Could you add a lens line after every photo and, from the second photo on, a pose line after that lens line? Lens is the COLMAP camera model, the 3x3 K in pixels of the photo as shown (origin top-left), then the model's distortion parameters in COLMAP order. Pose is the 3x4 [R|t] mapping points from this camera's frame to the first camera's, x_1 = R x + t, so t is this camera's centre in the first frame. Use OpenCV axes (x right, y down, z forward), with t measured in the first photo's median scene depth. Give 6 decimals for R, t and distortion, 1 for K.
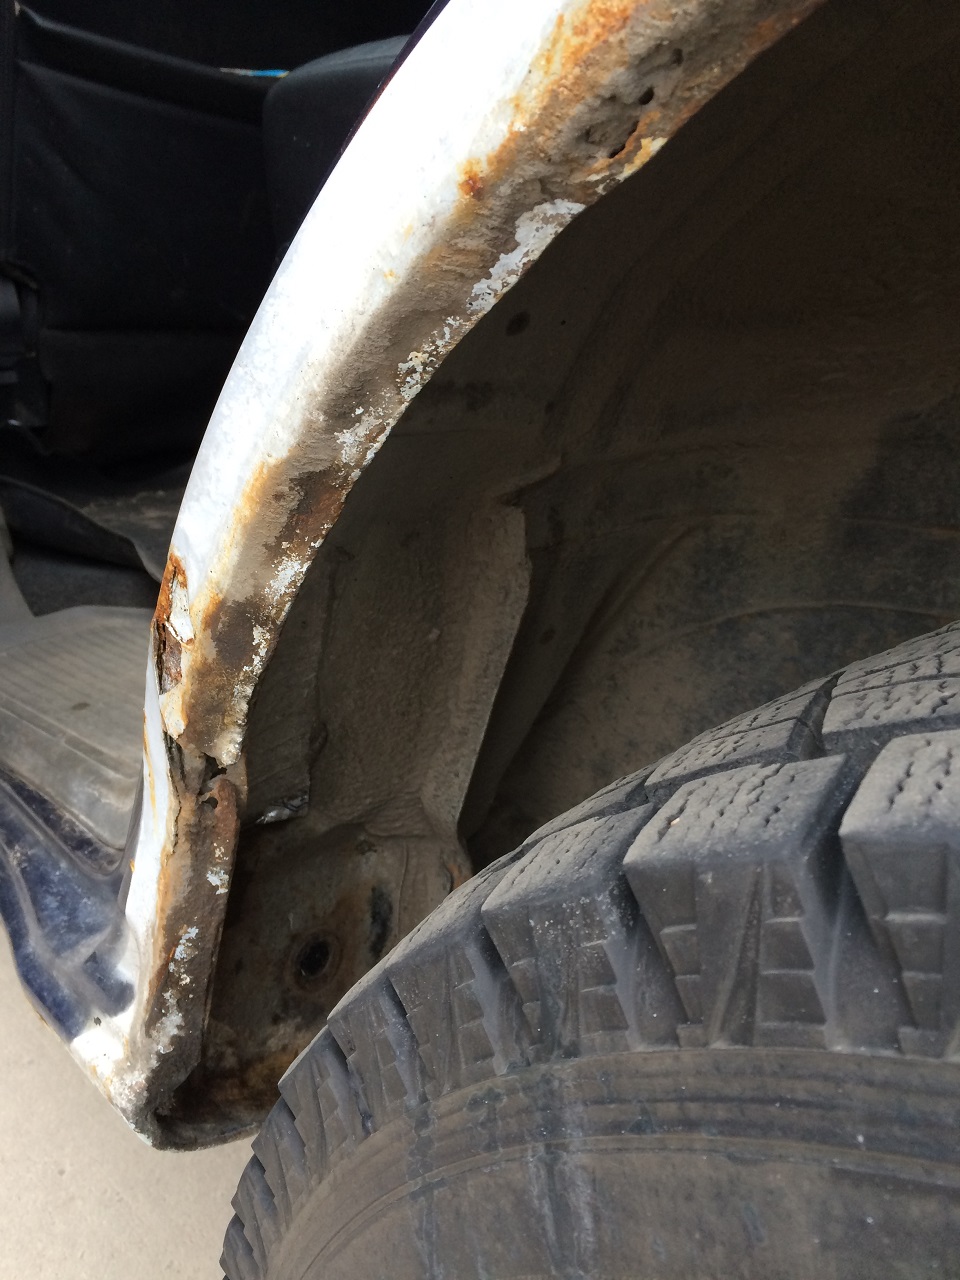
lens RADIAL K [[1099.0, 0, 480.0], [0, 1099.0, 640.0], [0, 0, 1]] dist [0.081634, -0.139767]
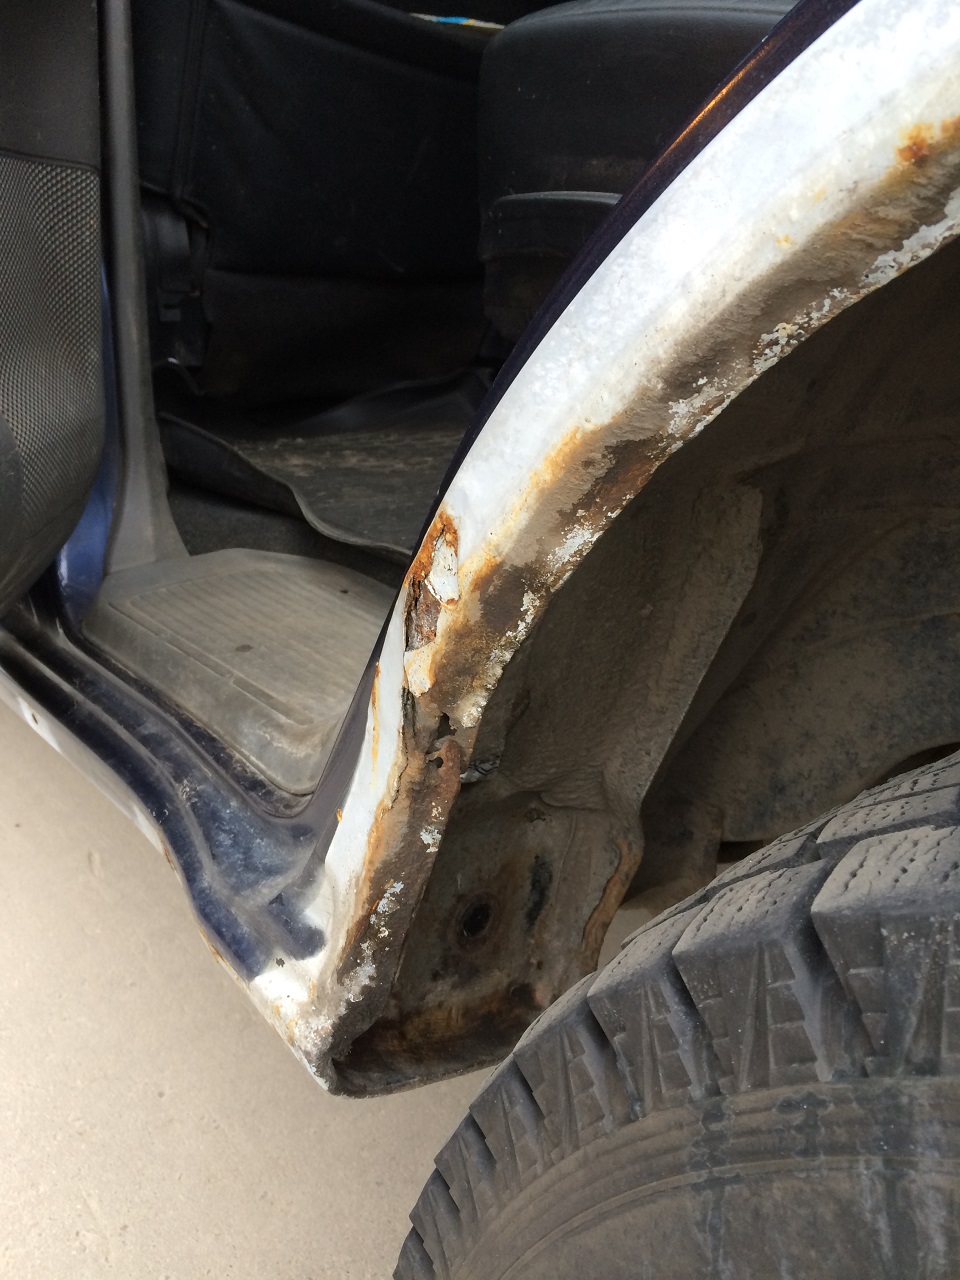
lens RADIAL K [[1095.9, 0, 480.0], [0, 1095.9, 640.0], [0, 0, 1]] dist [0.074429, -0.120227]
pose [[0.994852, 0.082652, -0.058642, -0.141872], [-0.080680, 0.996117, 0.035241, -0.000886], [0.061327, -0.030328, 0.997657, 0.015415]]
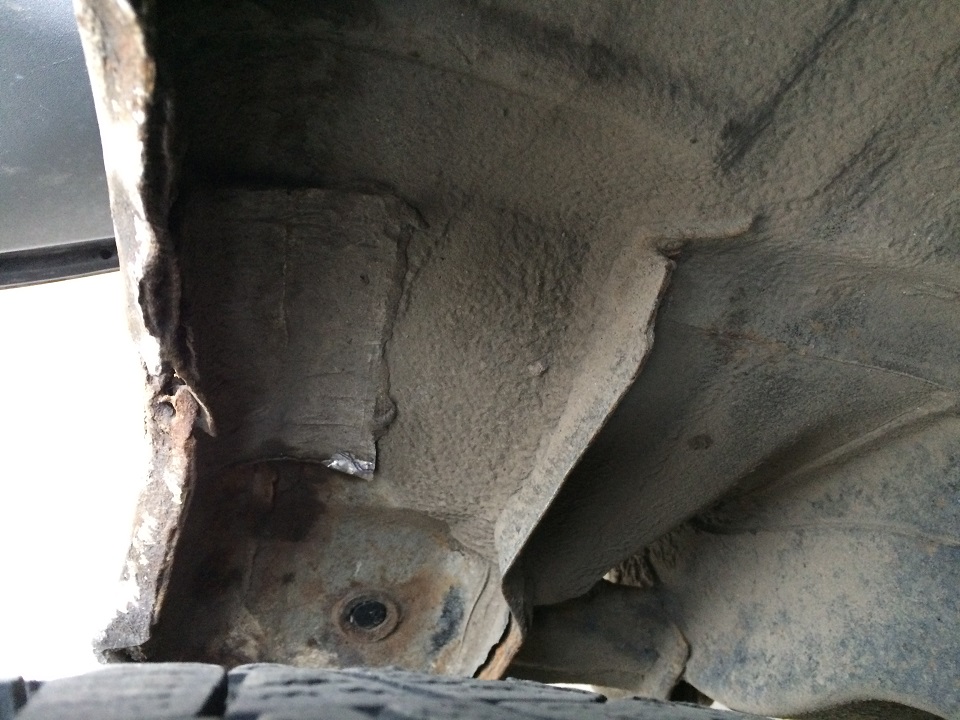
lens RADIAL K [[824.3, 0, 480.0], [0, 824.3, 360.0], [0, 0, 1]] dist [0.081634, -0.139767]
pose [[0.772502, 0.440220, -0.457654, 0.228045], [-0.433032, 0.892330, 0.127397, -0.078311], [0.464461, 0.099764, 0.879956, 0.465879]]
